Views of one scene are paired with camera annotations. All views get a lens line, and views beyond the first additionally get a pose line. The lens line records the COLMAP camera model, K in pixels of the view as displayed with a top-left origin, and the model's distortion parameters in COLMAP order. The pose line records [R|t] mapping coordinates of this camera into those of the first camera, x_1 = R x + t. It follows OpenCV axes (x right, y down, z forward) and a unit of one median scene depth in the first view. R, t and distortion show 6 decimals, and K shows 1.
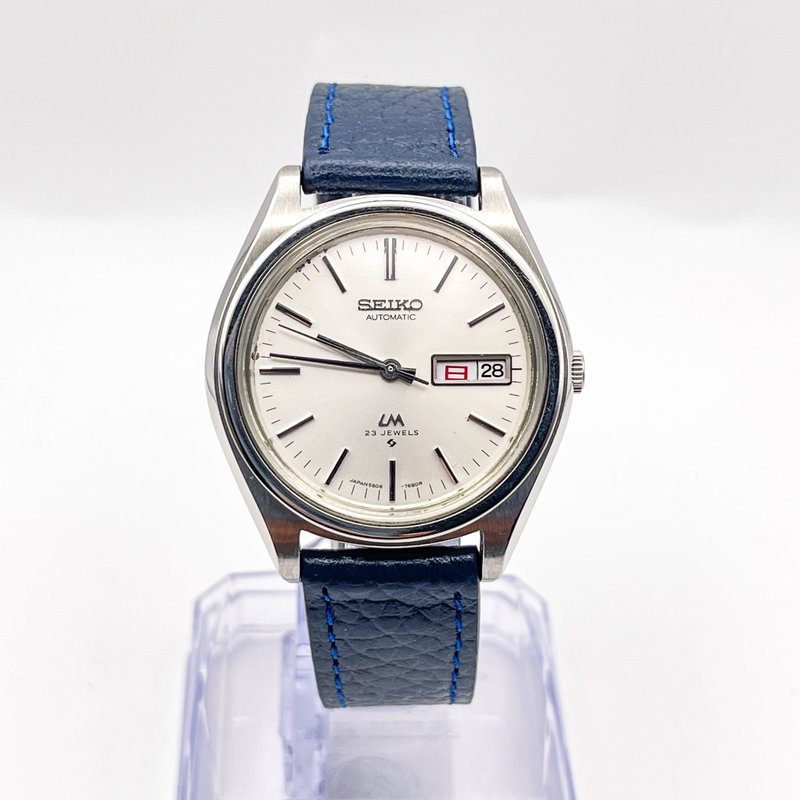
lens RADIAL K [[1743.0, 0, 400.7], [0, 1743.0, 413.3], [0, 0, 1]] dist [0.291121, 0.000000]
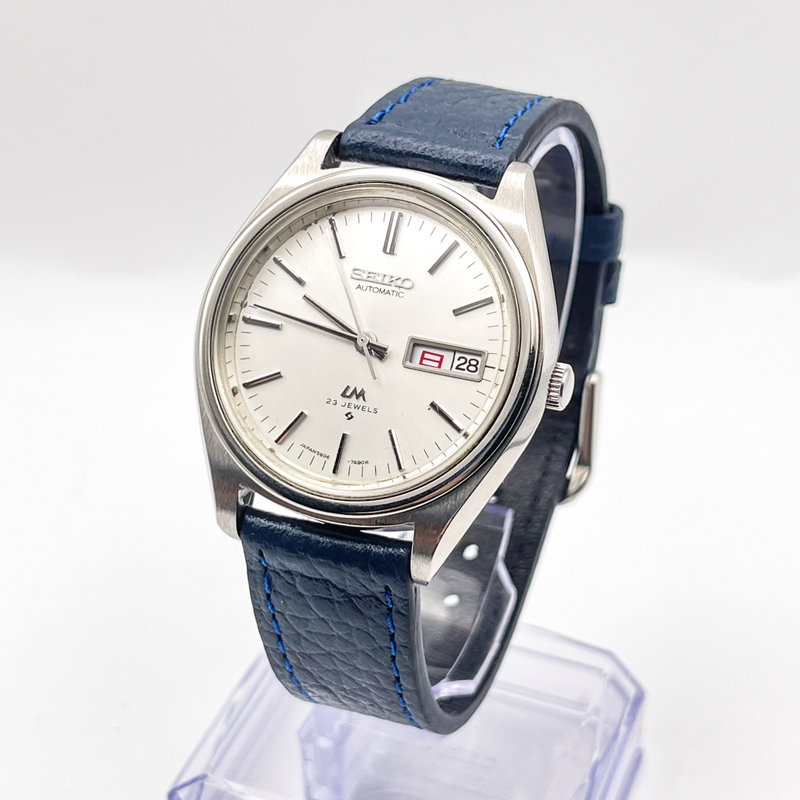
lens RADIAL K [[1743.0, 0, 400.2], [0, 1743.0, 398.1], [0, 0, 1]] dist [0.291121, 0.000000]
pose [[0.922576, 0.192837, -0.334166, 0.340722], [-0.223553, 0.973102, -0.055645, 0.054634], [0.314447, 0.126041, 0.940870, 0.095390]]
